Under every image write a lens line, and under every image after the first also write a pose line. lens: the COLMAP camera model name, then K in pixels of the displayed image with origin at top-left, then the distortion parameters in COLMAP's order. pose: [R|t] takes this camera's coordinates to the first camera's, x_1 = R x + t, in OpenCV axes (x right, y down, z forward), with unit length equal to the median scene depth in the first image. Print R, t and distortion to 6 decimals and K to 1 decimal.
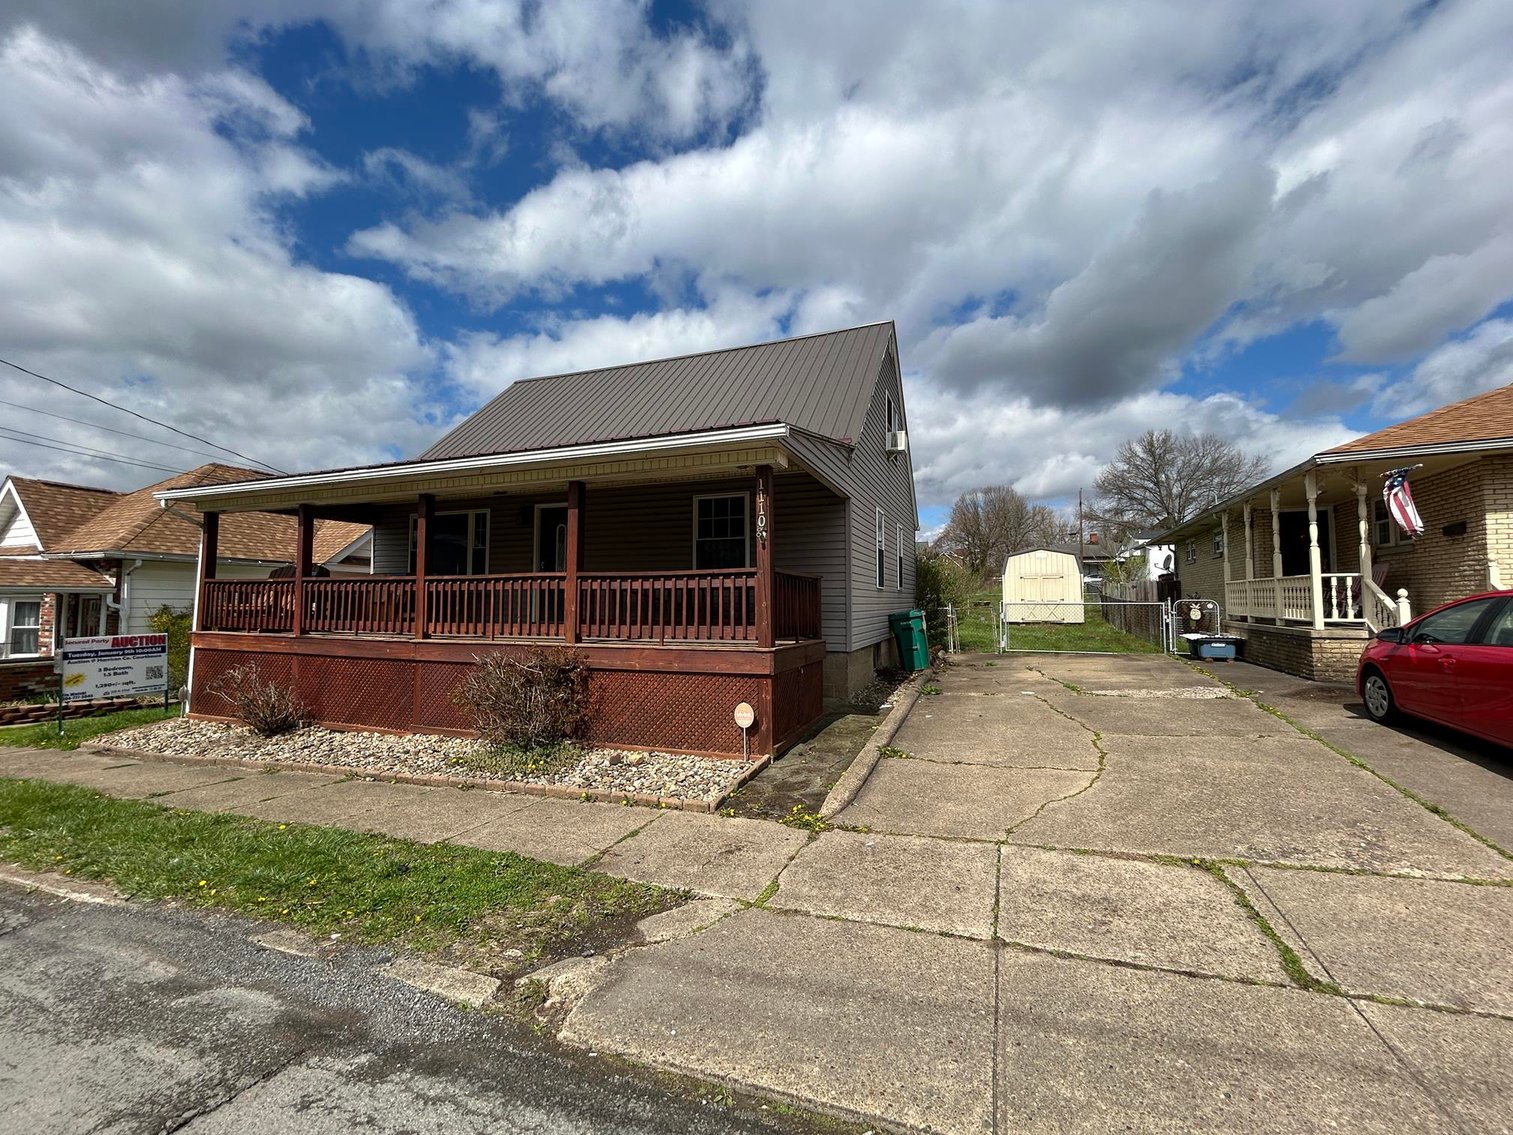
lens RADIAL K [[612.0, 0, 754.4], [0, 612.0, 567.7], [0, 0, 1]] dist [-0.001303, 0.000133]
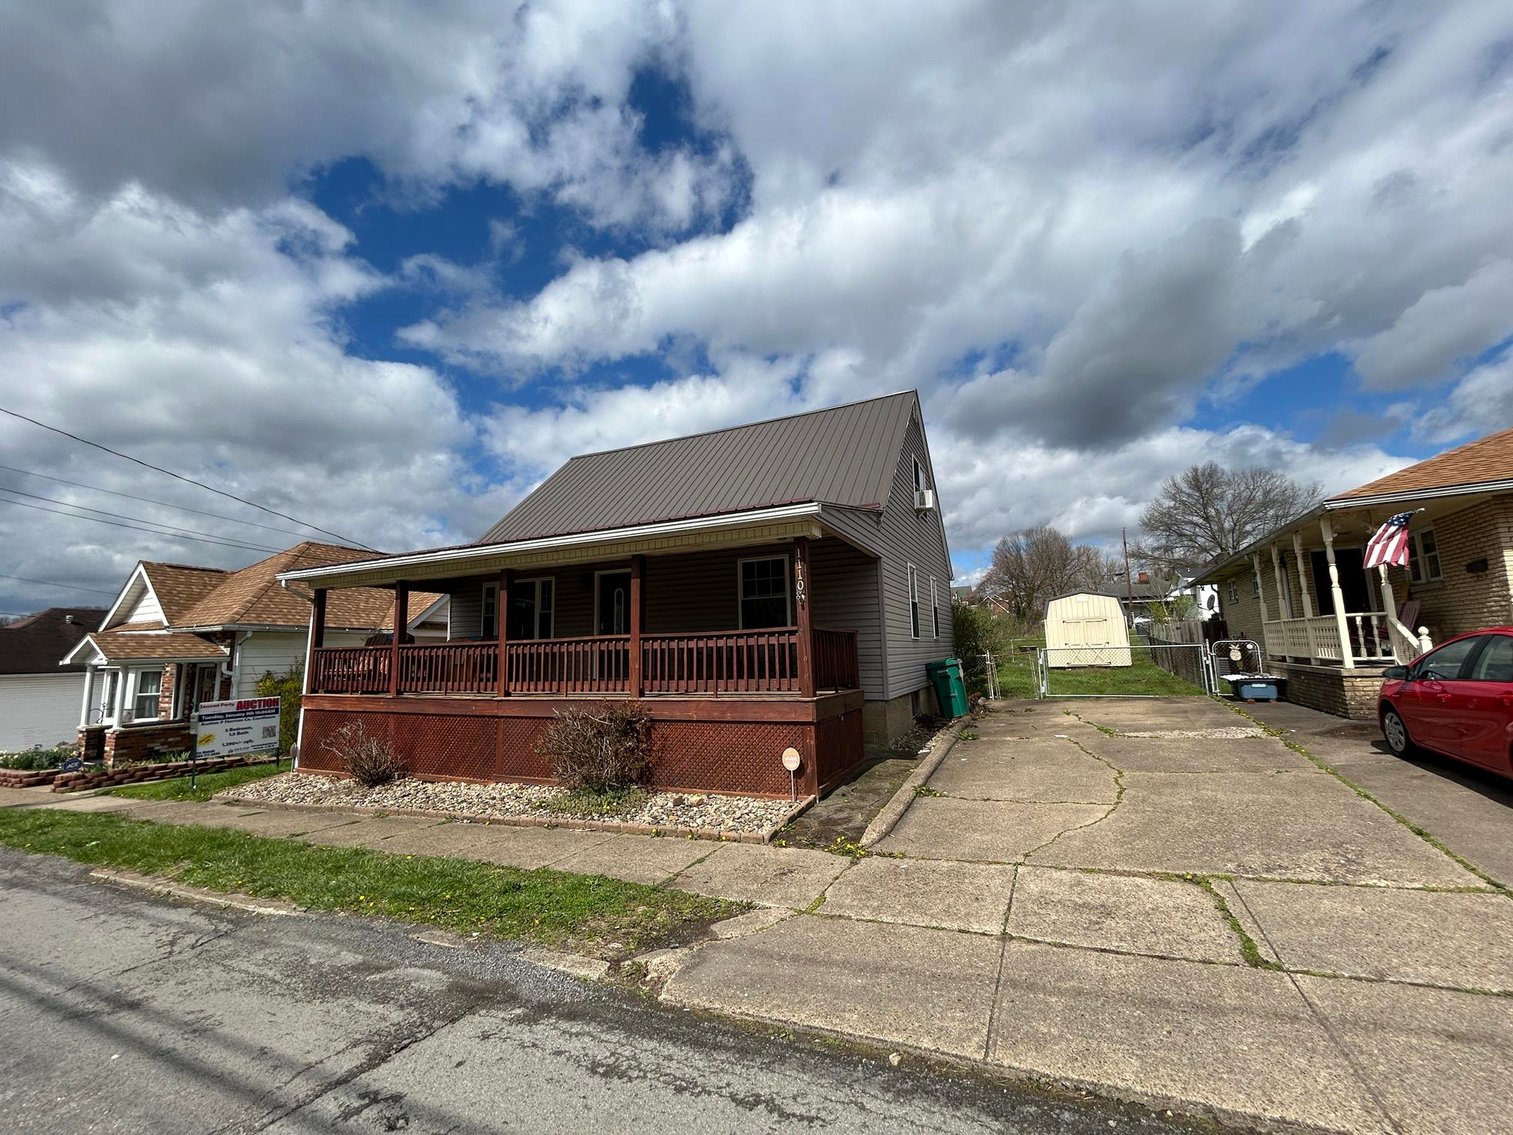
lens RADIAL K [[612.0, 0, 754.4], [0, 612.0, 567.7], [0, 0, 1]] dist [-0.001303, 0.000133]
pose [[0.997304, -0.035584, -0.064173, 0.000622], [0.030196, 0.996086, -0.083066, -0.015512], [0.066878, 0.080905, 0.994476, -0.134556]]
